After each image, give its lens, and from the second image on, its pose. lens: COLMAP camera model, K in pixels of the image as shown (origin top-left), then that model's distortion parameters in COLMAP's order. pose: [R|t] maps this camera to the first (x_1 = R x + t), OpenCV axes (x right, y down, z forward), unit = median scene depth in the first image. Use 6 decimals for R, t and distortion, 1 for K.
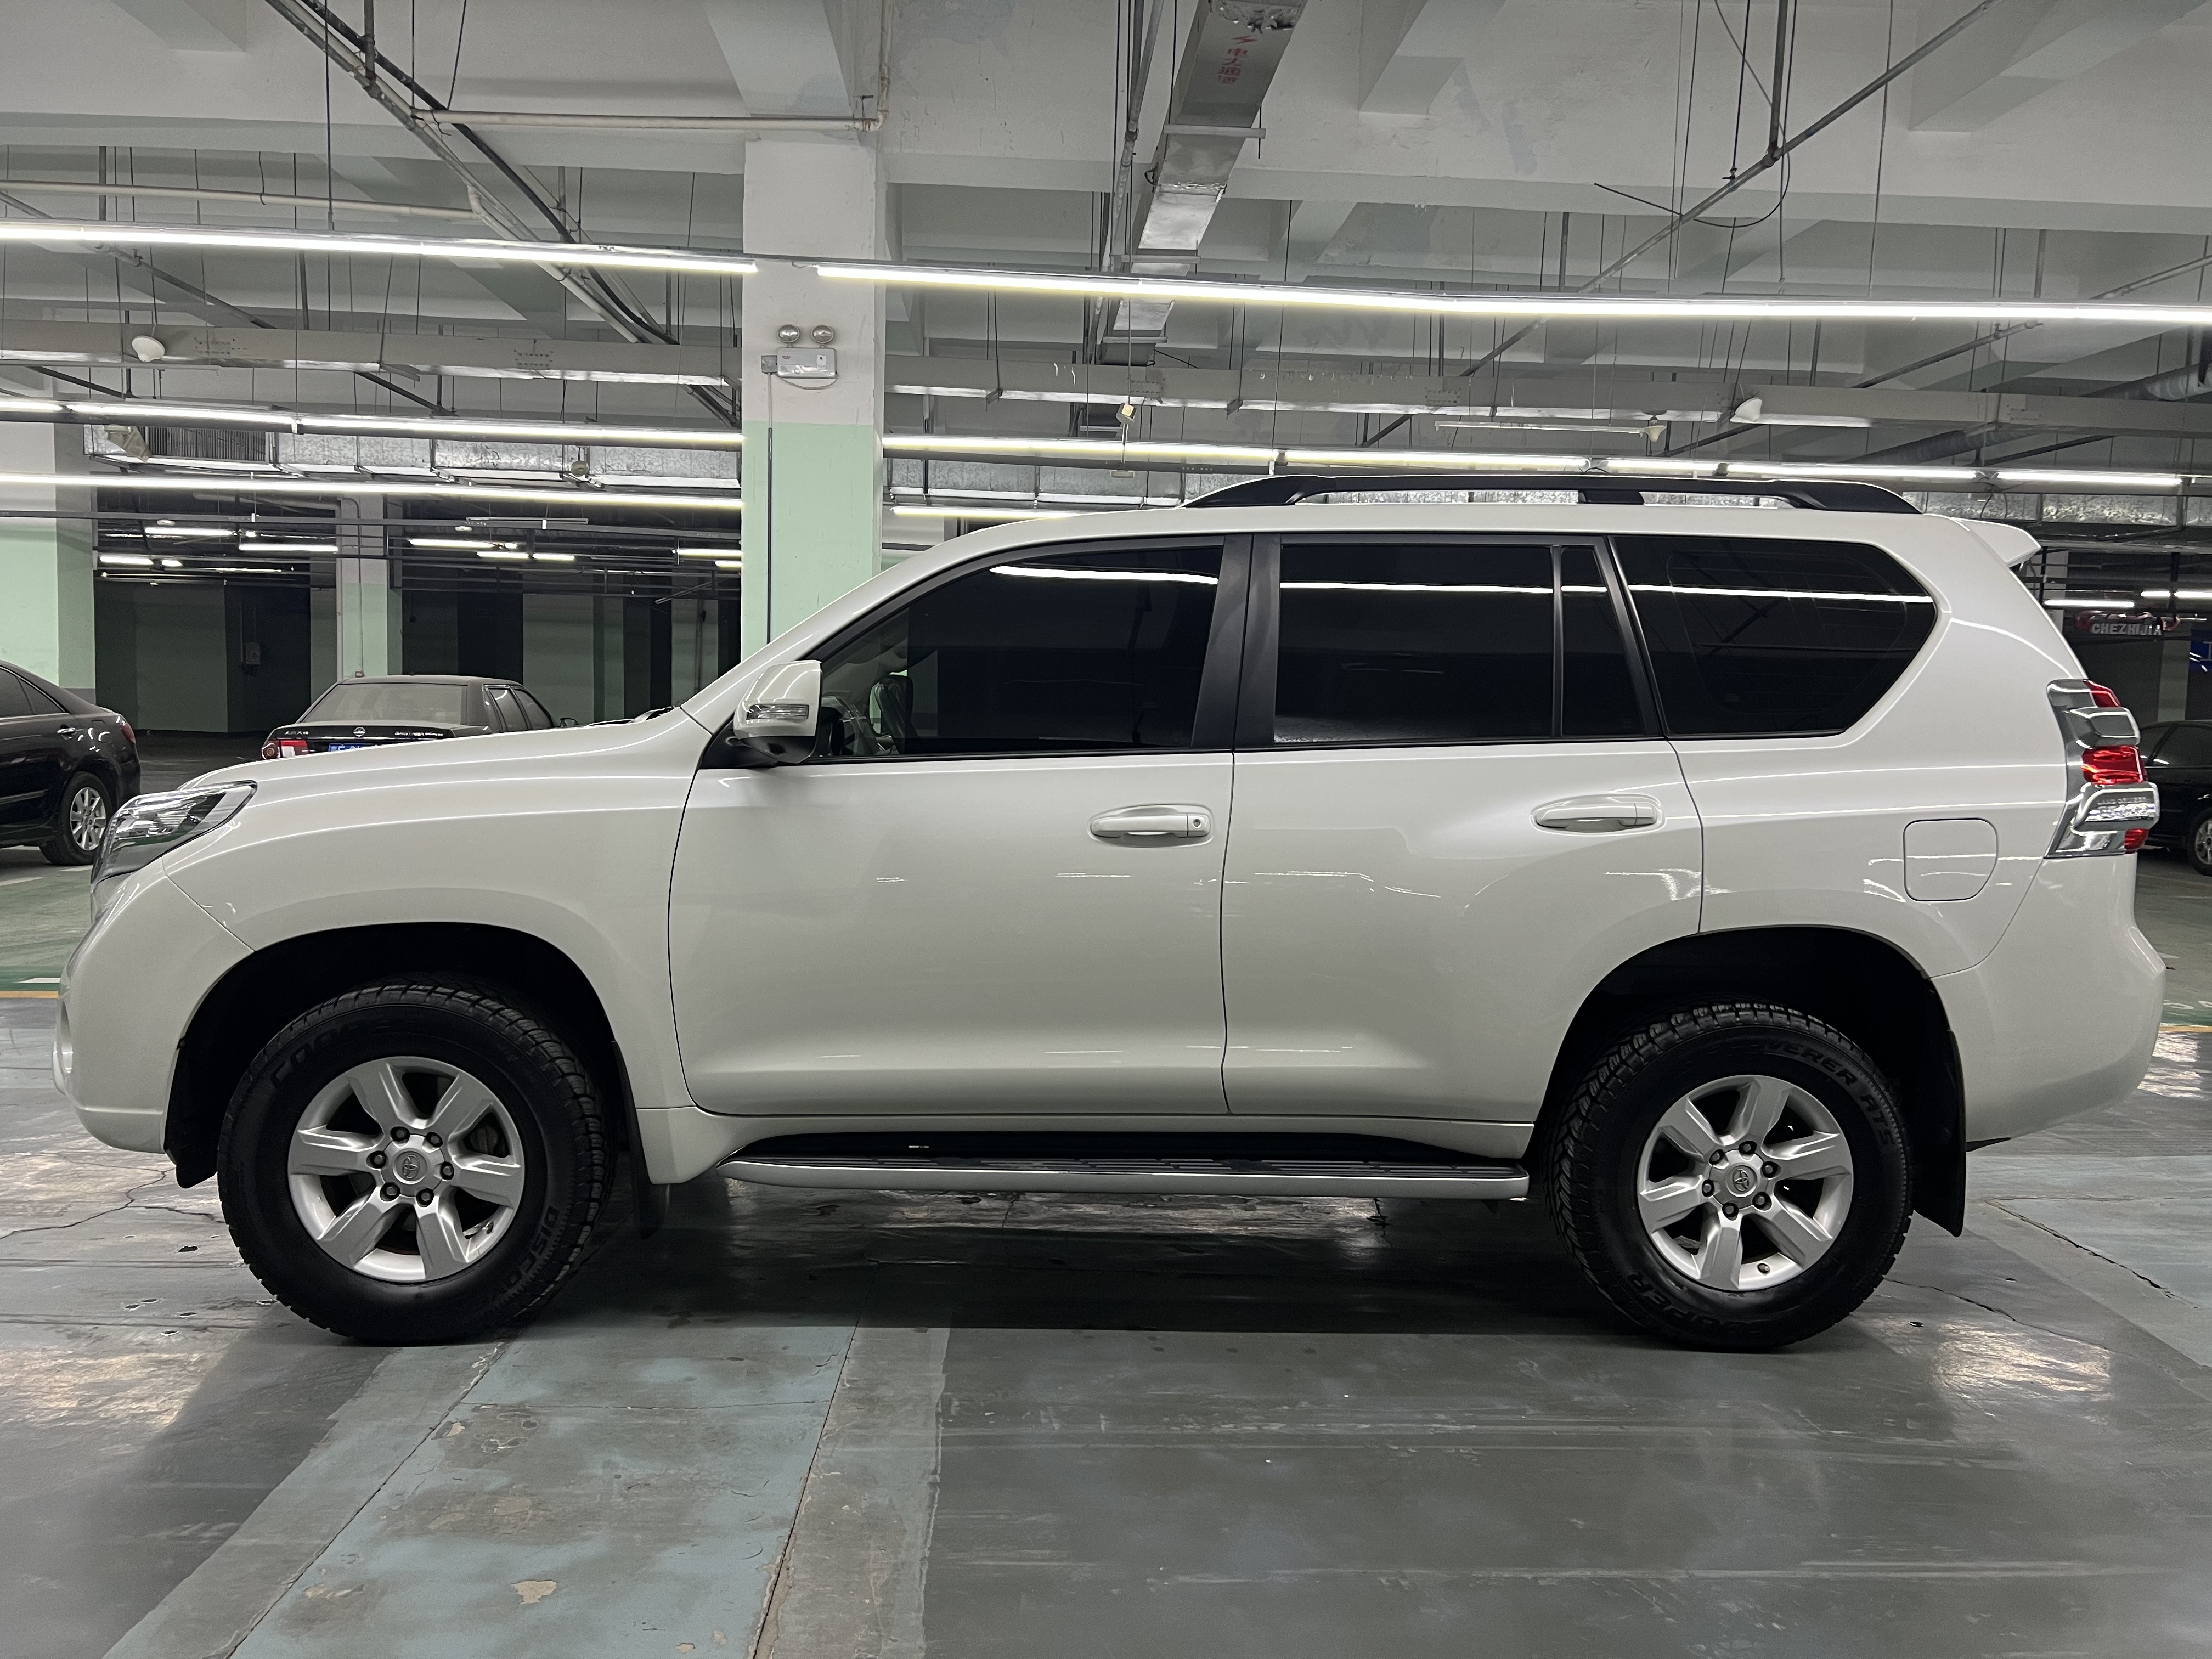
lens RADIAL K [[1666.9, 0, 1102.8], [0, 1666.9, 824.5], [0, 0, 1]] dist [0.056986, -0.057652]
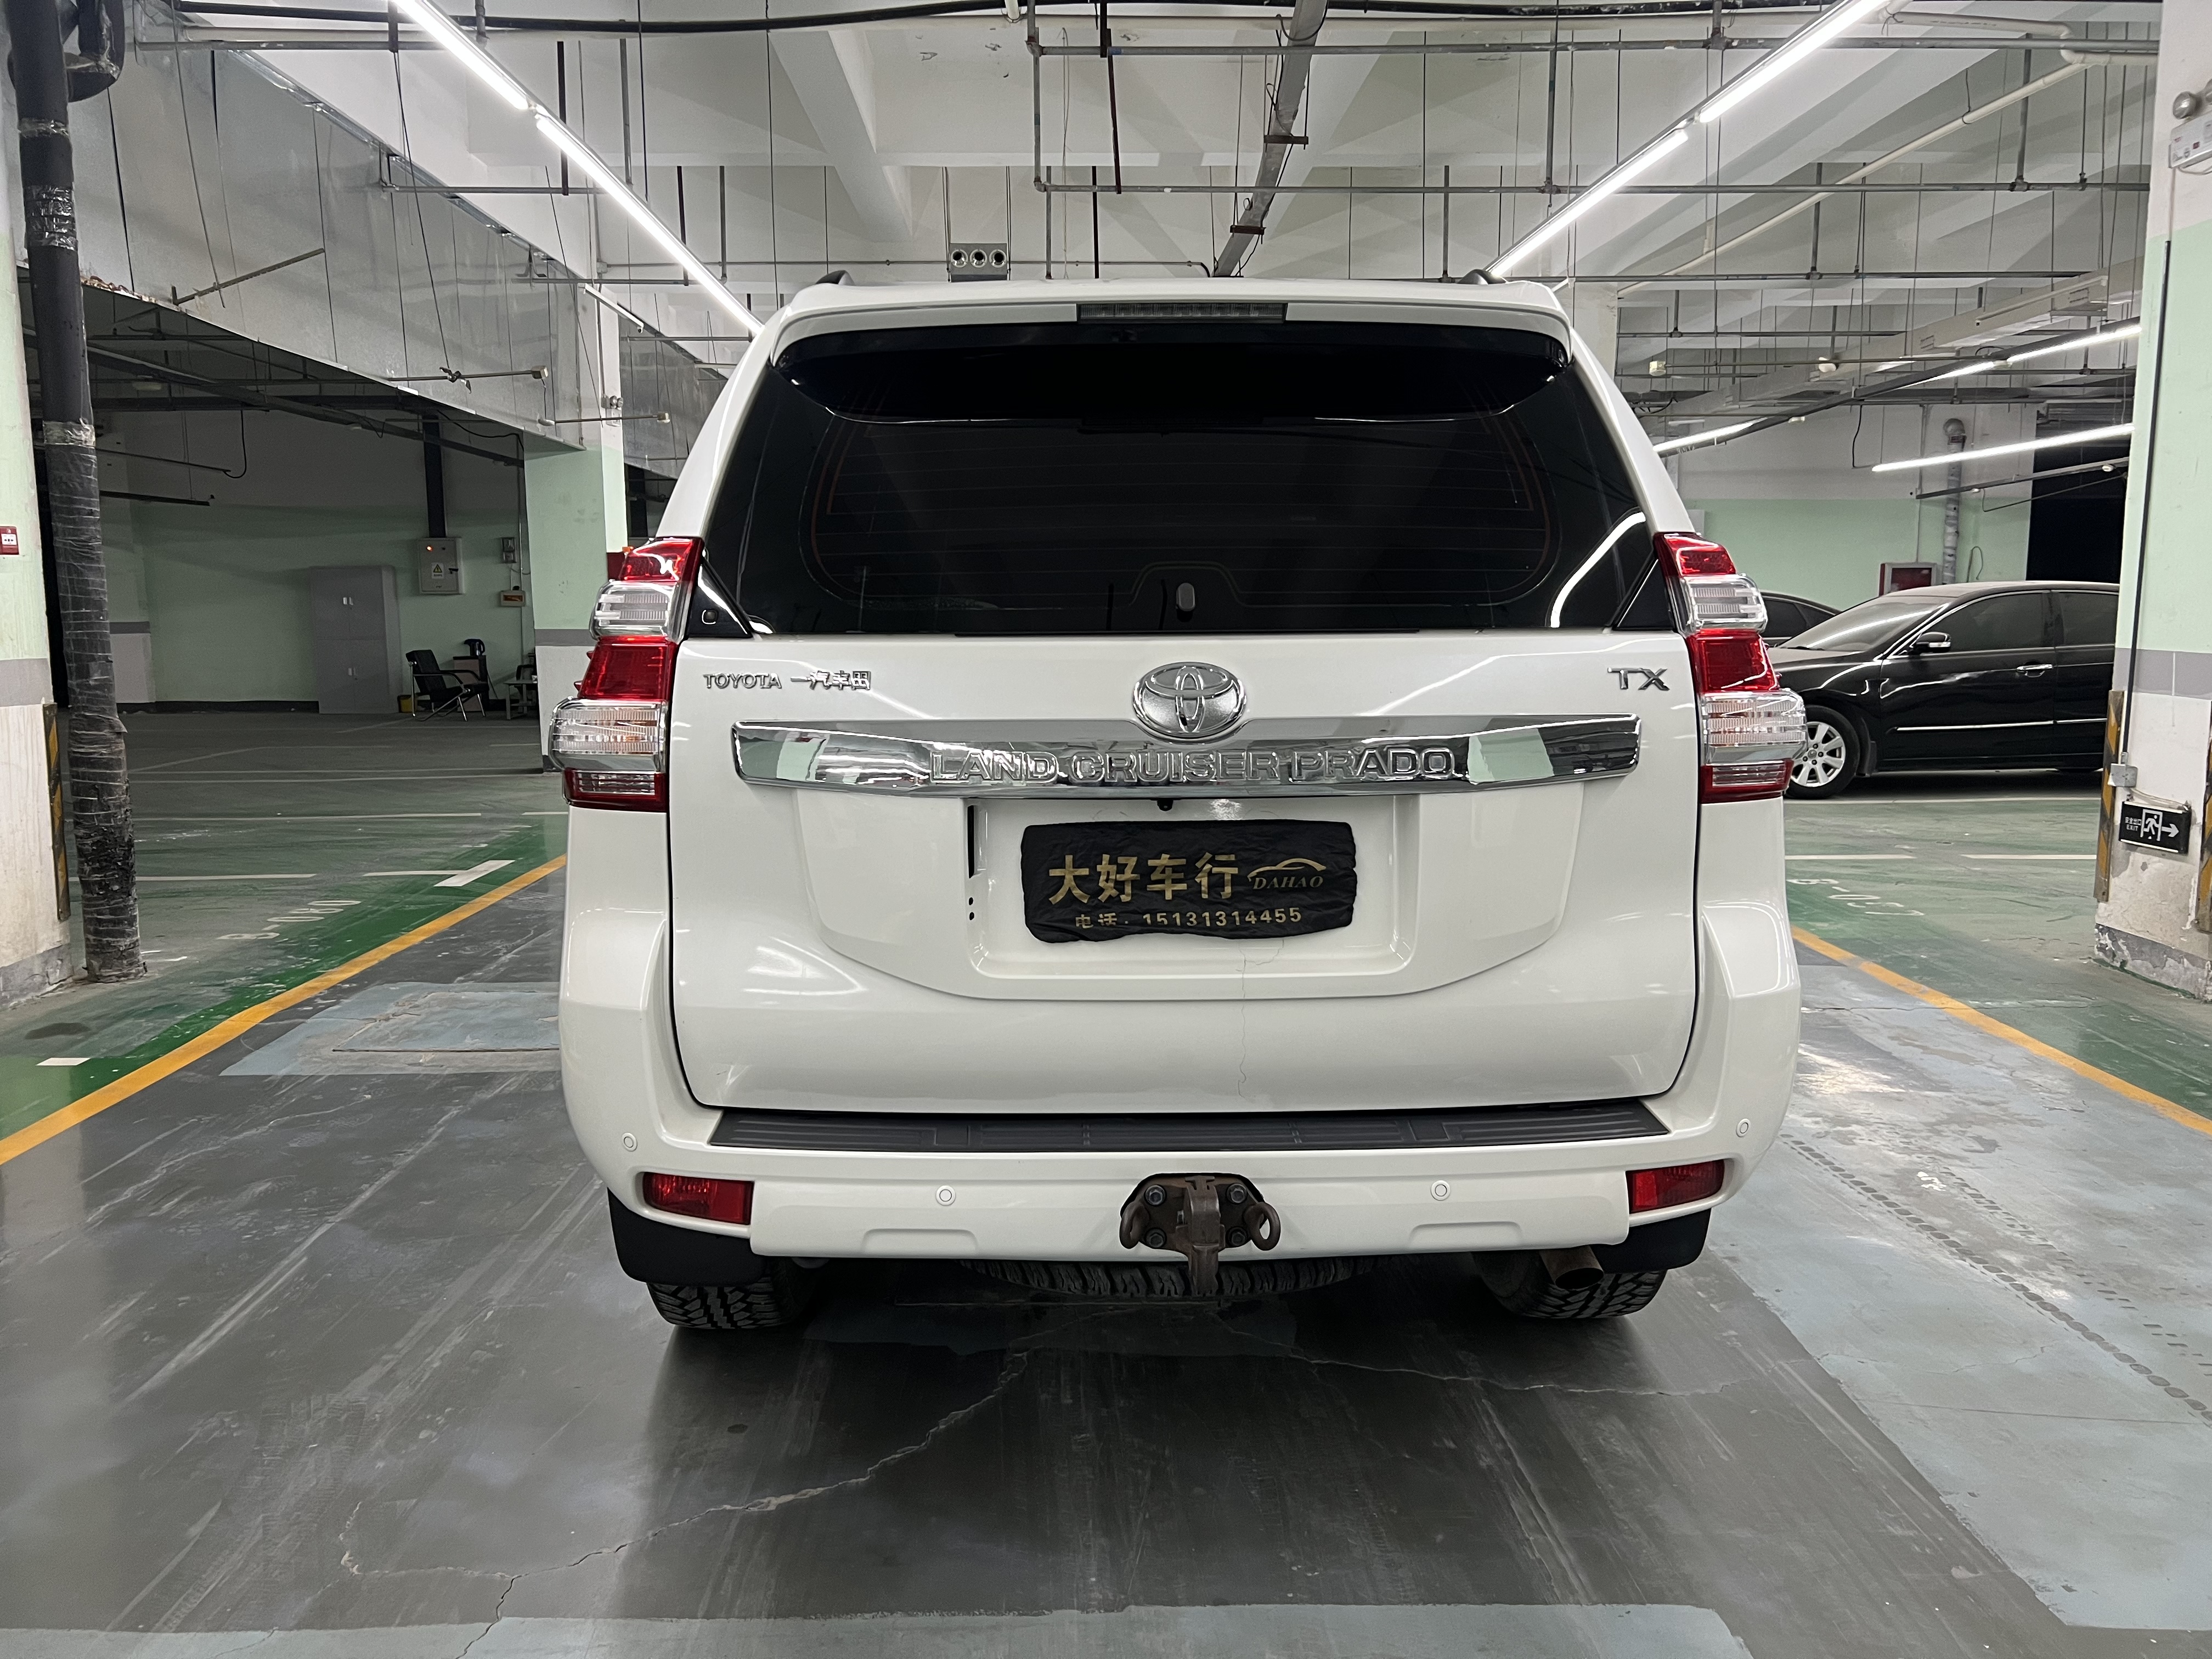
lens RADIAL K [[1666.9, 0, 1102.8], [0, 1666.9, 824.5], [0, 0, 1]] dist [0.056986, -0.057652]
pose [[-0.019436, 0.107831, -0.993979, 1.422762], [-0.076611, 0.991083, 0.109015, -0.067183], [0.996872, 0.078269, -0.011002, 1.376863]]
